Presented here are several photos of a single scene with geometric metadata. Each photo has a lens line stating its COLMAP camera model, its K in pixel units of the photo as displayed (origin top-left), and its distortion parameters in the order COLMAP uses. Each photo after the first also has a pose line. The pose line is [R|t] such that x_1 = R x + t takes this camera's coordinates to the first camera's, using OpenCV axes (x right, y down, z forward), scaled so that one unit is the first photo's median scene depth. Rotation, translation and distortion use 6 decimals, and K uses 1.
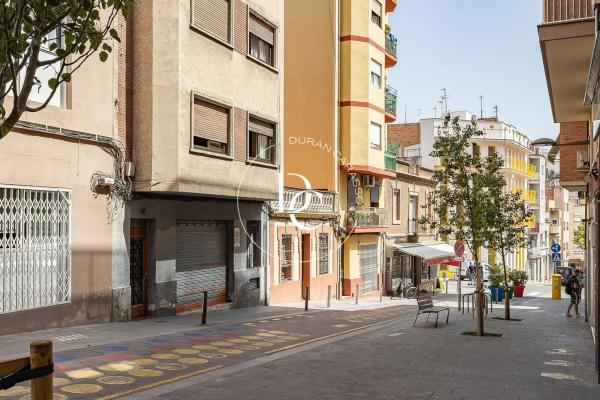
lens RADIAL K [[579.3, 0, 303.4], [0, 579.3, 216.2], [0, 0, 1]] dist [0.014681, 0.000000]
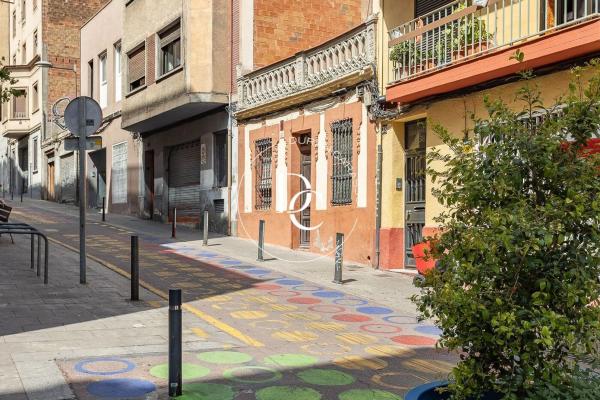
lens RADIAL K [[697.4, 0, 299.9], [0, 697.4, 229.6], [0, 0, 1]] dist [0.037804, 0.000000]
pose [[-0.555342, -0.008452, -0.831579, 0.506909], [0.003886, 0.999911, -0.012758, 0.120002], [0.831613, -0.010316, -0.555260, 1.214738]]
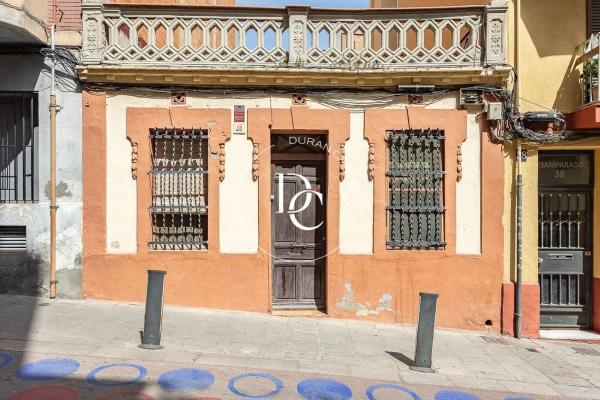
lens RADIAL K [[405.3, 0, 303.4], [0, 405.3, 217.3], [0, 0, 1]] dist [-0.003162, 0.006444]
pose [[0.441470, -0.003435, -0.897270, 0.207489], [0.010698, 0.999942, 0.001436, 0.075039], [0.897212, -0.010233, 0.441481, 0.781917]]
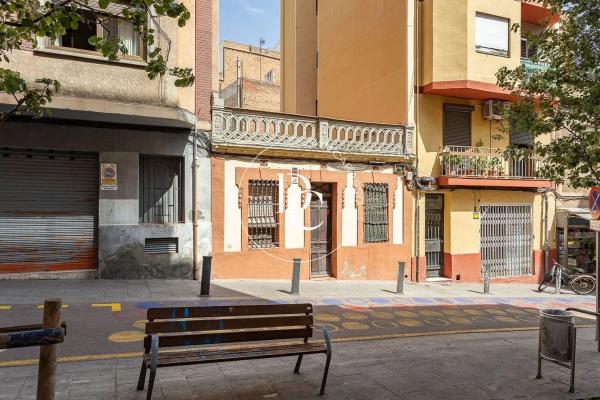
lens RADIAL K [[405.3, 0, 310.0], [0, 405.3, 202.0], [0, 0, 1]] dist [-0.003162, 0.006444]
pose [[0.767738, -0.006096, -0.640734, 0.266858], [0.008240, 0.999966, 0.000359, 0.047574], [0.640710, -0.005555, 0.767762, 0.541552]]
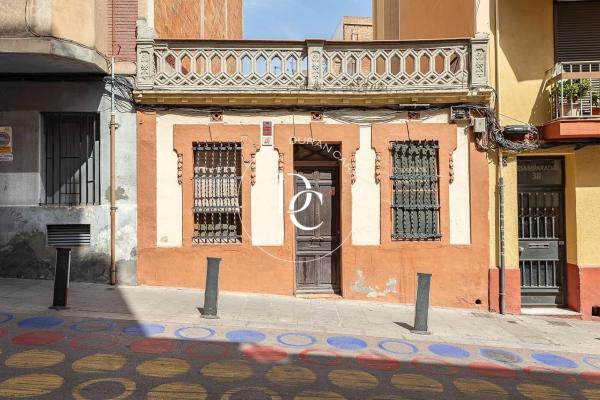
lens RADIAL K [[440.6, 0, 305.2], [0, 440.6, 202.1], [0, 0, 1]] dist [0.001464, 0.012076]
pose [[0.446731, -0.028506, -0.894214, 0.262029], [0.020673, 0.999554, -0.021536, 0.073047], [0.894430, -0.008865, 0.447121, 0.740966]]
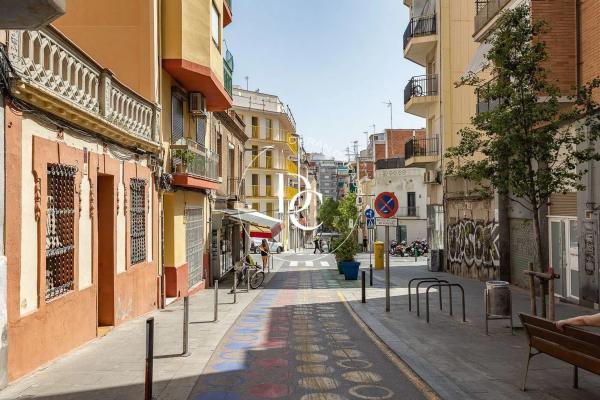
lens RADIAL K [[471.2, 0, 303.7], [0, 471.2, 195.0], [0, 0, 1]] dist [0.011469, -0.004383]
pose [[0.881143, -0.000779, 0.472849, -0.028642], [0.005008, 0.999958, -0.007685, 0.043436], [-0.472824, 0.009140, 0.881110, 0.544844]]
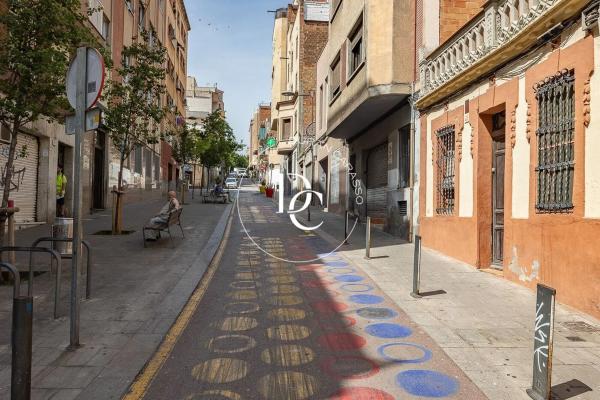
lens RADIAL K [[471.2, 0, 297.4], [0, 471.2, 202.9], [0, 0, 1]] dist [0.011469, -0.004383]
pose [[-0.859318, -0.034051, -0.510306, 0.258920], [-0.014939, 0.999027, -0.041505, 0.100530], [0.511223, -0.028043, -0.858991, 1.072224]]
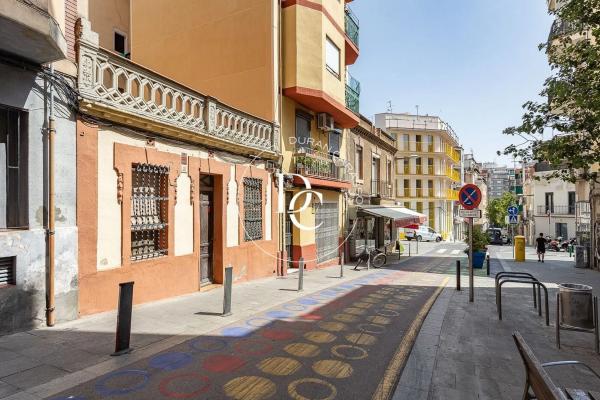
lens RADIAL K [[334.5, 0, 301.3], [0, 334.5, 201.0], [0, 0, 1]] dist [0.006519, 0.003734]
pose [[0.999959, -0.009001, -0.000431, 0.084381], [0.008999, 0.999955, -0.002925, 0.053175], [0.000458, 0.002921, 0.999996, 0.578841]]
